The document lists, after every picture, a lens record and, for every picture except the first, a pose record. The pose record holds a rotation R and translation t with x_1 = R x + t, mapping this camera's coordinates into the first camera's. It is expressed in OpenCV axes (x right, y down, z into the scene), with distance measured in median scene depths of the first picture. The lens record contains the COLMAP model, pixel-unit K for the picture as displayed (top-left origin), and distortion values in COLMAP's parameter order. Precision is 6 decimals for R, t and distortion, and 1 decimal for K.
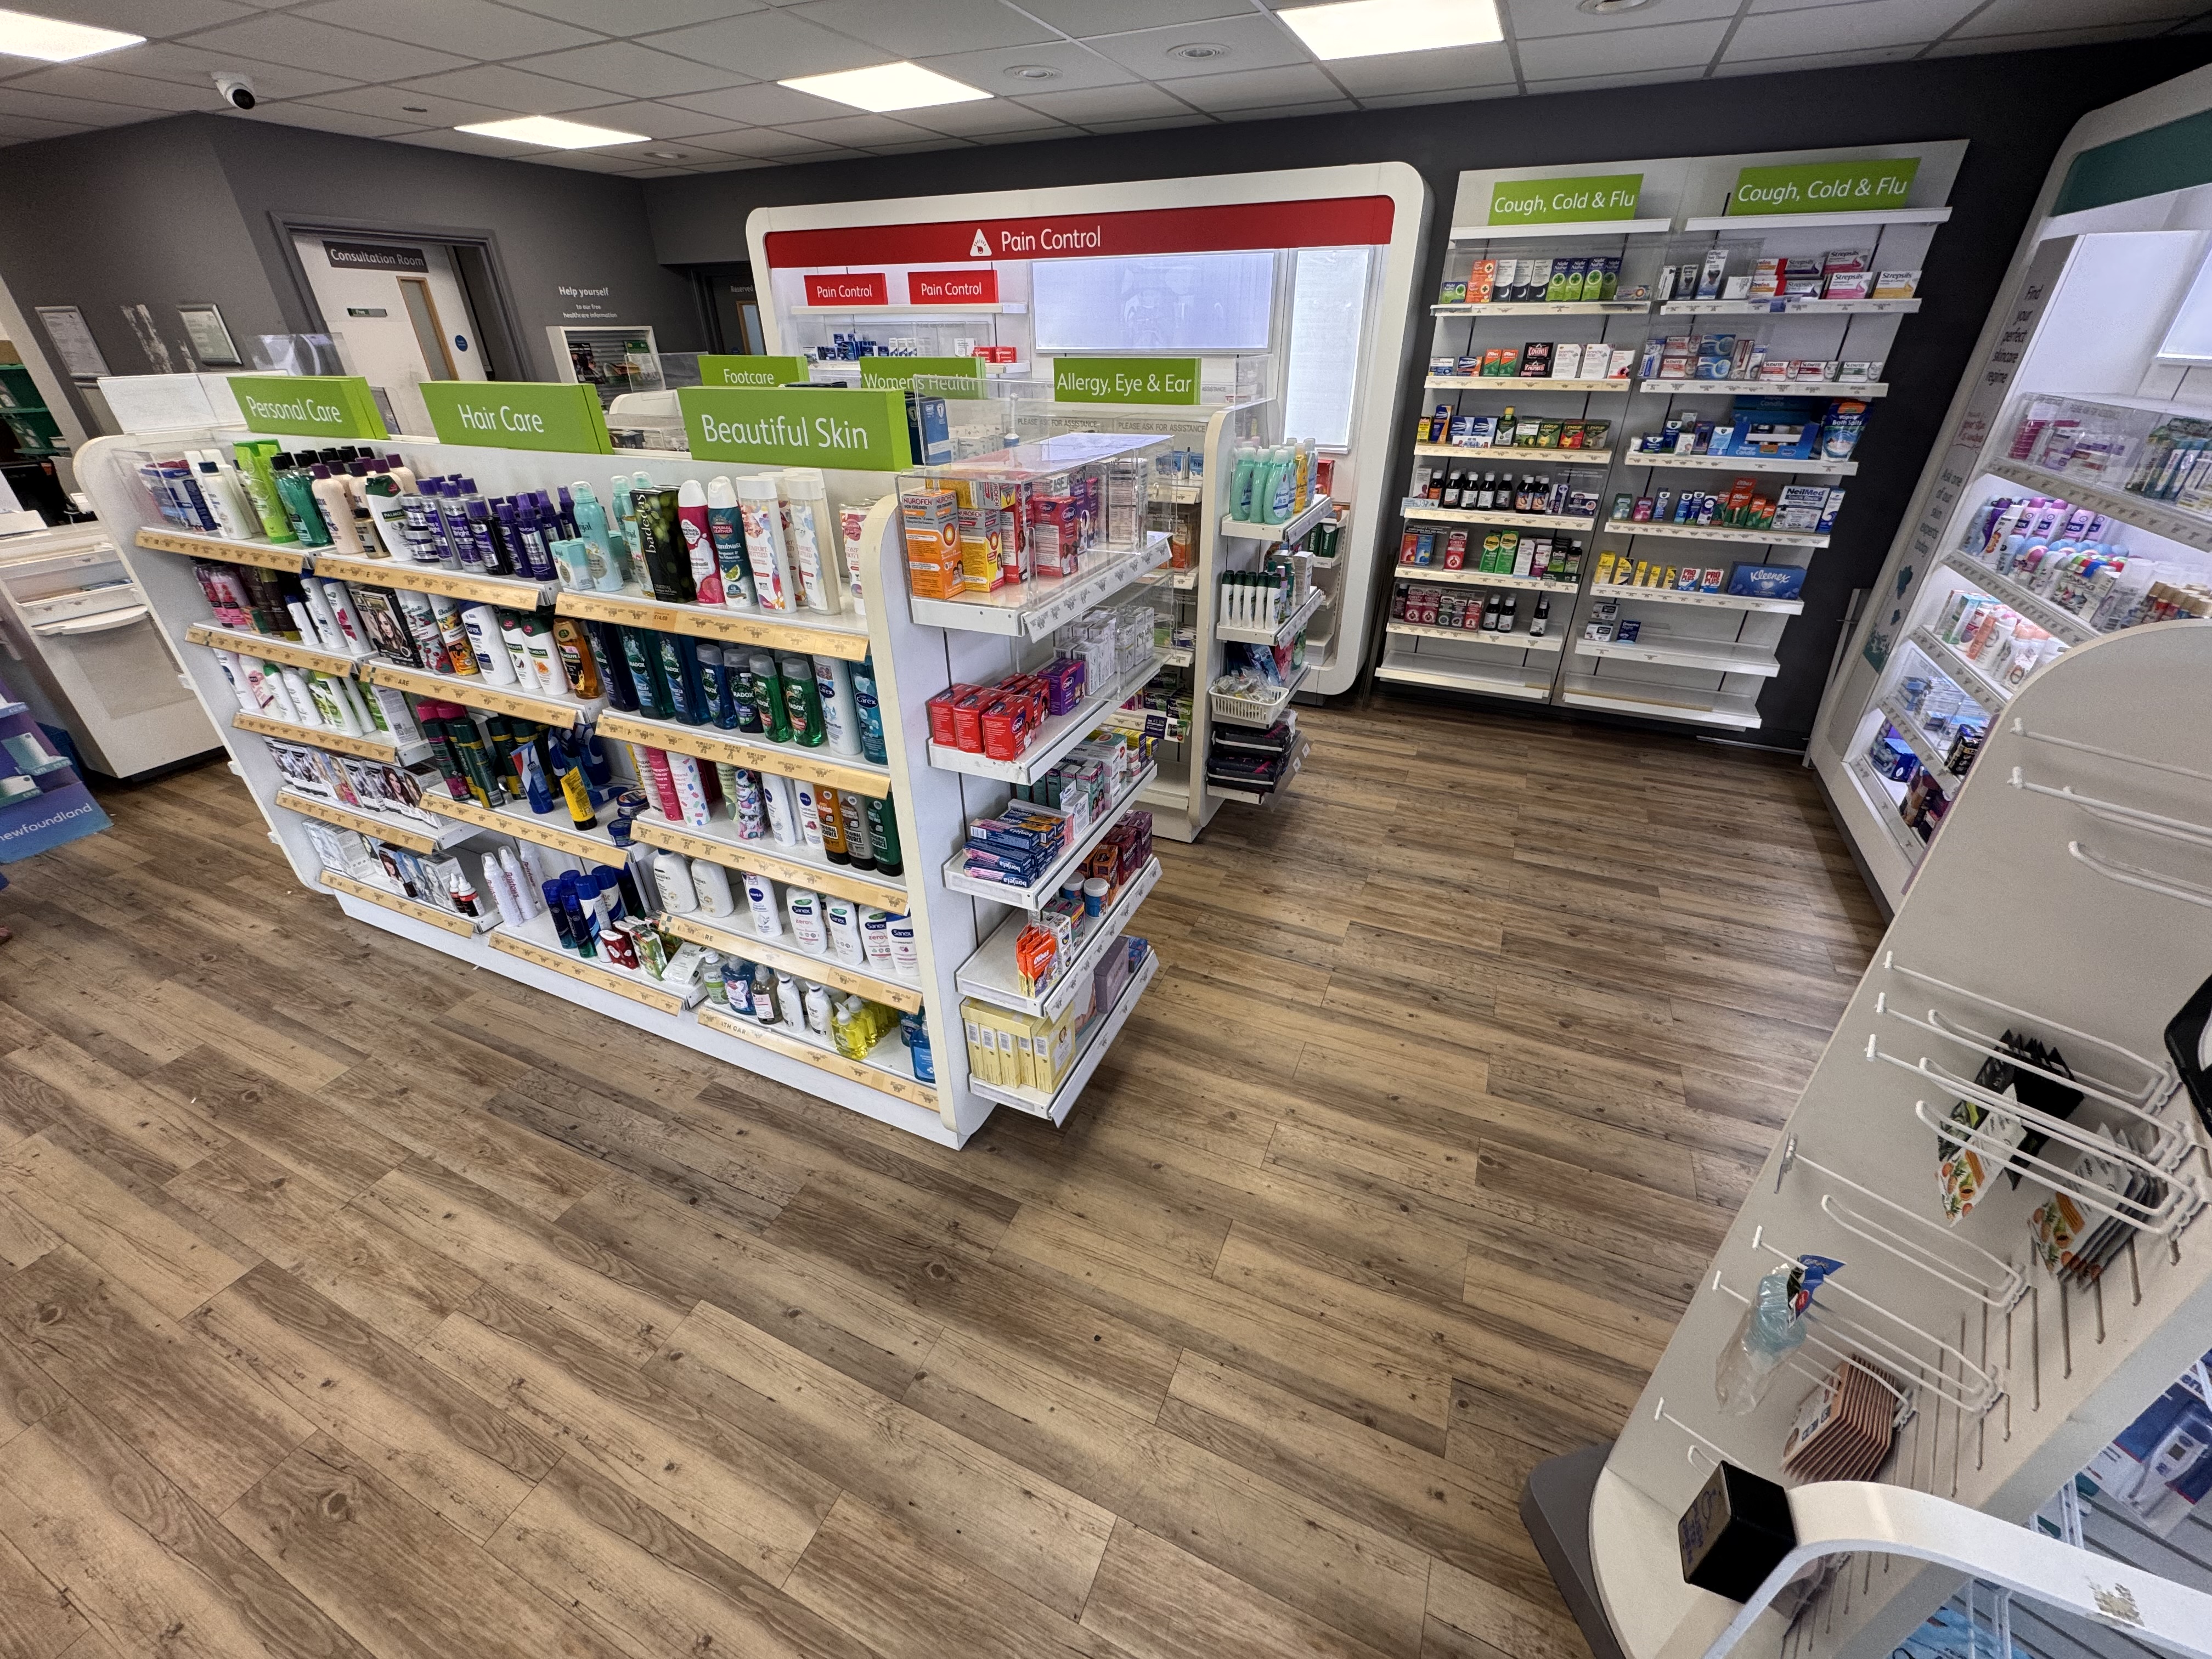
lens RADIAL K [[881.4, 0, 1104.4], [0, 881.4, 825.7], [0, 0, 1]] dist [-0.000684, -0.000584]
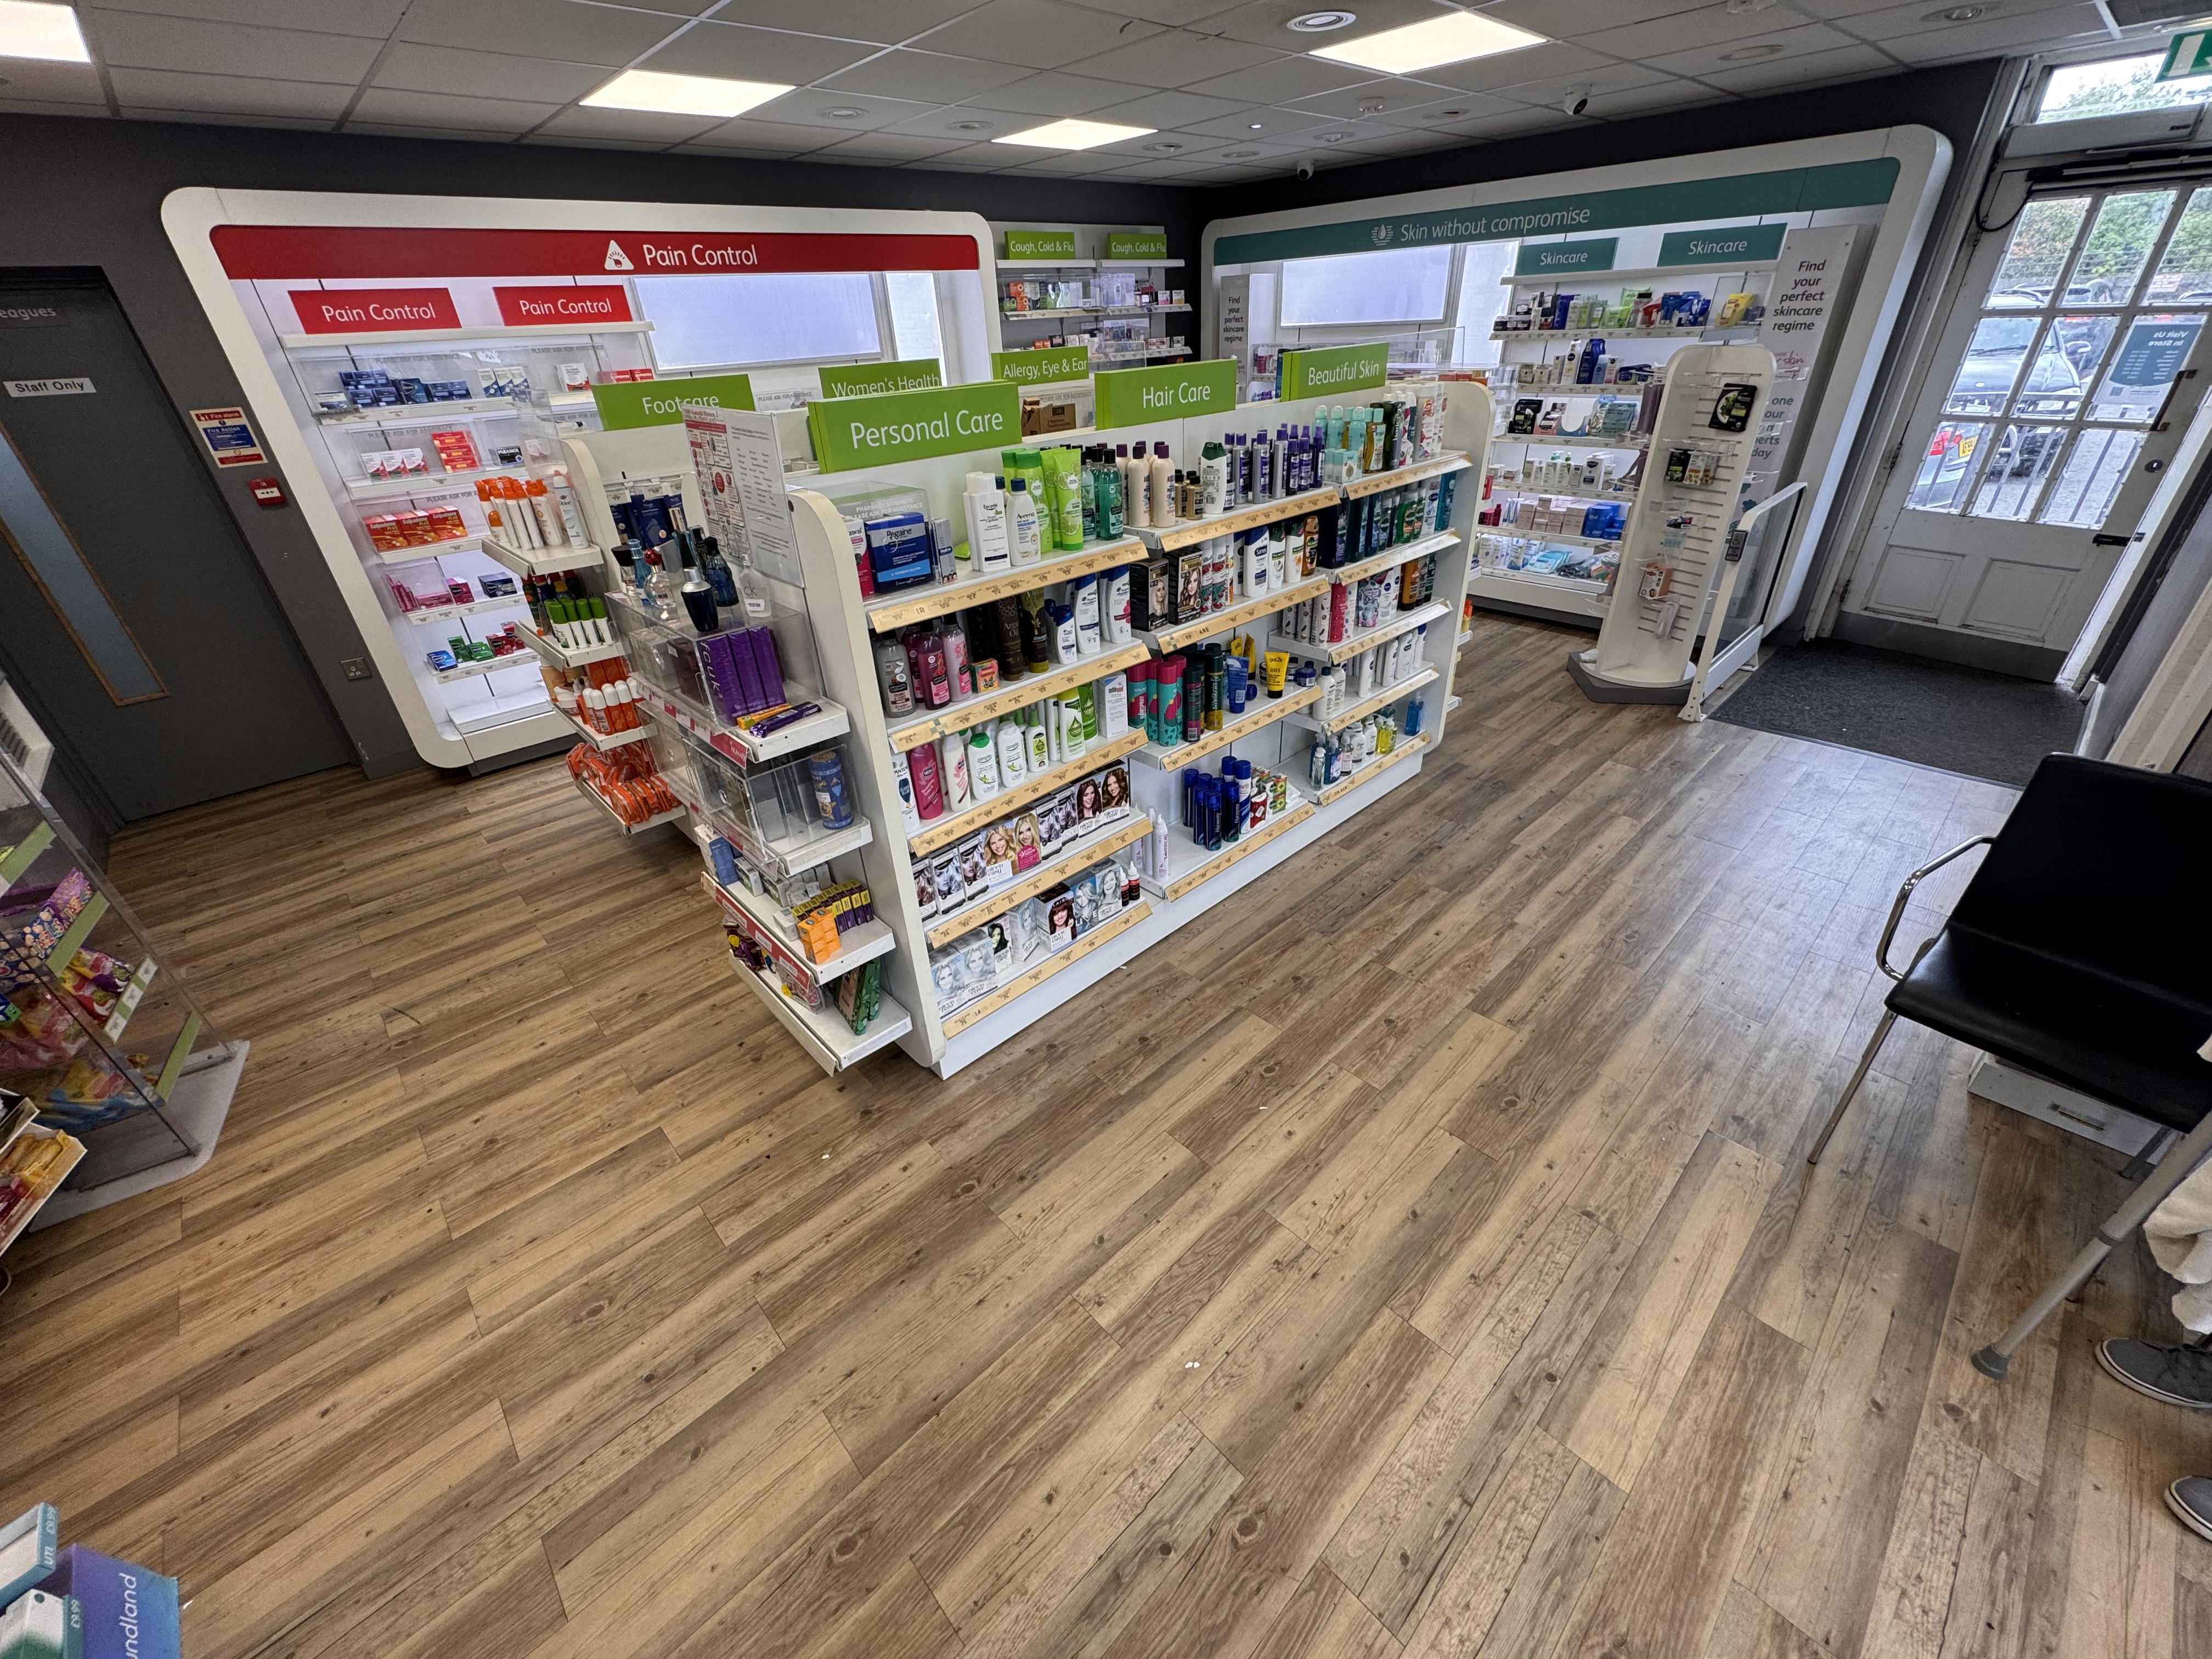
lens RADIAL K [[881.4, 0, 1111.2], [0, 881.4, 826.5], [0, 0, 1]] dist [-0.000684, -0.000584]
pose [[0.380423, -0.473247, 0.794554, -1.005243], [0.494728, 0.830022, 0.257502, -0.163819], [-0.781359, 0.295129, 0.549888, 0.293007]]
